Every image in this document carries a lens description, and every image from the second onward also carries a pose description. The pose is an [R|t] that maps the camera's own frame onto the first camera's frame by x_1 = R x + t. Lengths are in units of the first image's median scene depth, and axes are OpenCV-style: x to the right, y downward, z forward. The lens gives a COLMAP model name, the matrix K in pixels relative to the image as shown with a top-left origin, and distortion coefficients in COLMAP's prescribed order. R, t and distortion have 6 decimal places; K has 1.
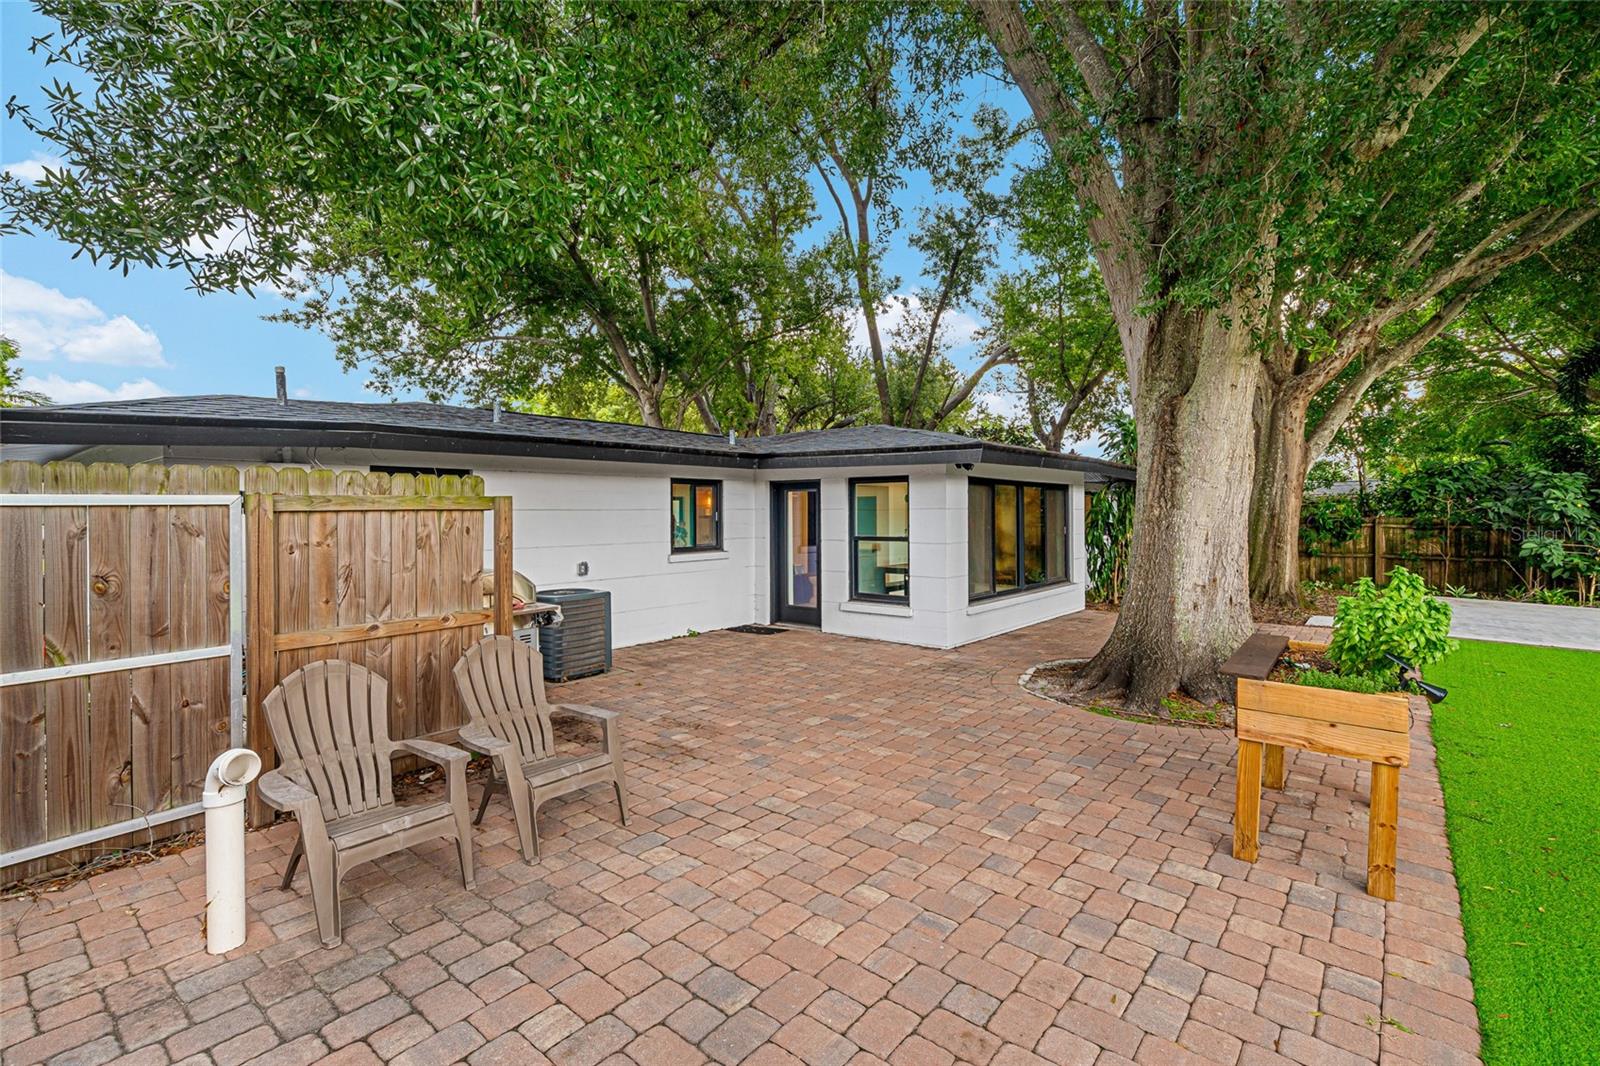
lens RADIAL K [[733.1, 0, 796.7], [0, 733.1, 504.4], [0, 0, 1]] dist [-0.001578, 0.000656]
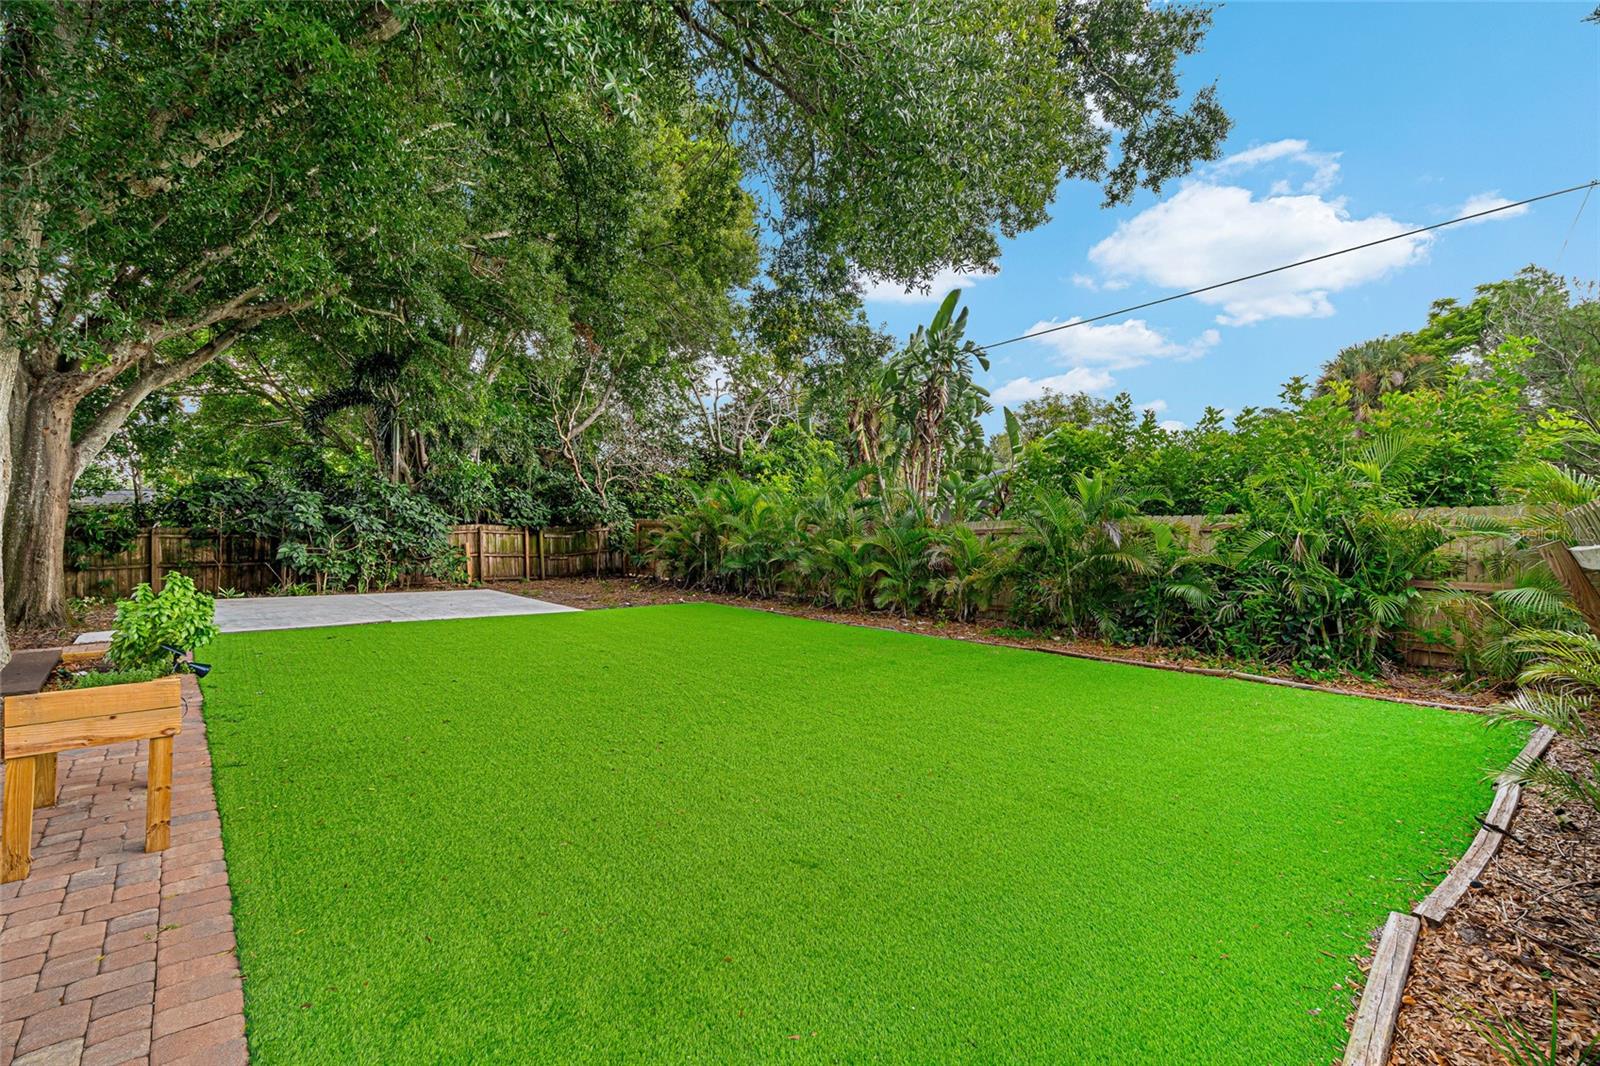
lens RADIAL K [[710.4, 0, 779.8], [0, 710.4, 530.2], [0, 0, 1]] dist [-0.001153, 0.000000]
pose [[0.176841, -0.011319, 0.984174, -0.028380], [-0.010383, 0.999857, 0.013365, -0.001702], [-0.984185, -0.012582, 0.176698, -0.035703]]
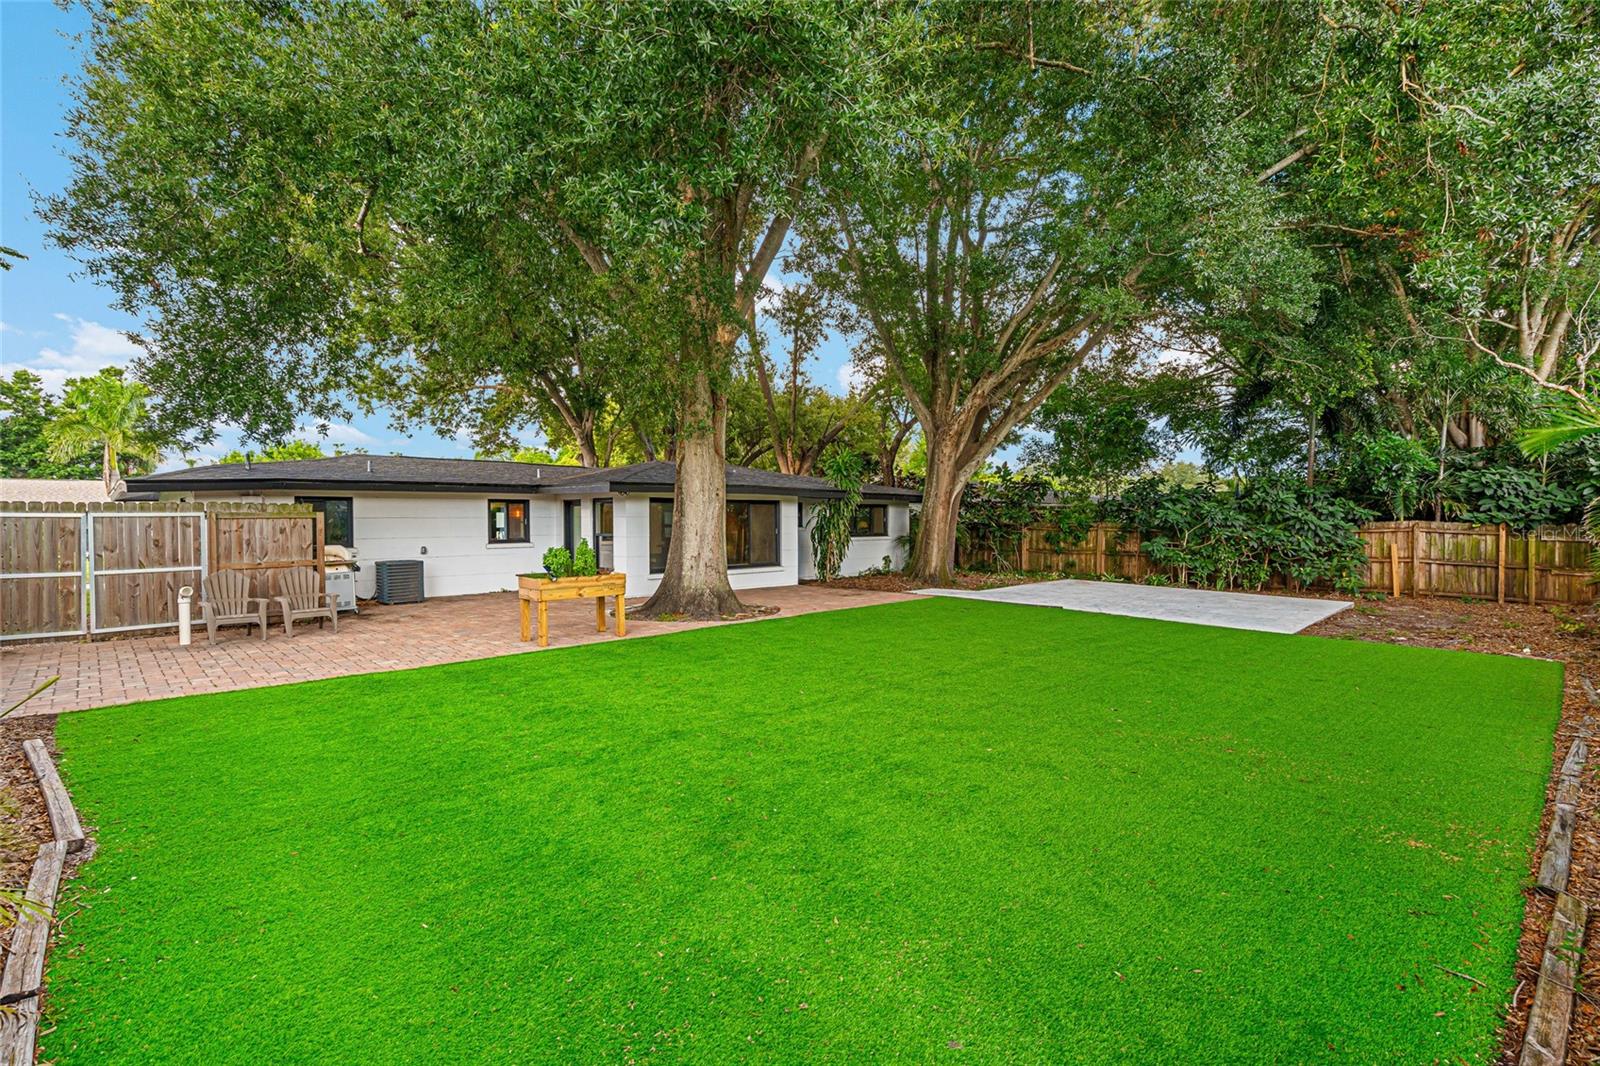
lens RADIAL K [[733.1, 0, 796.7], [0, 733.1, 504.4], [0, 0, 1]] dist [-0.001578, 0.000656]
pose [[0.994725, -0.003141, -0.102530, 0.541012], [0.002066, 0.999942, -0.010593, -0.003099], [0.102557, 0.010325, 0.994674, -0.472588]]
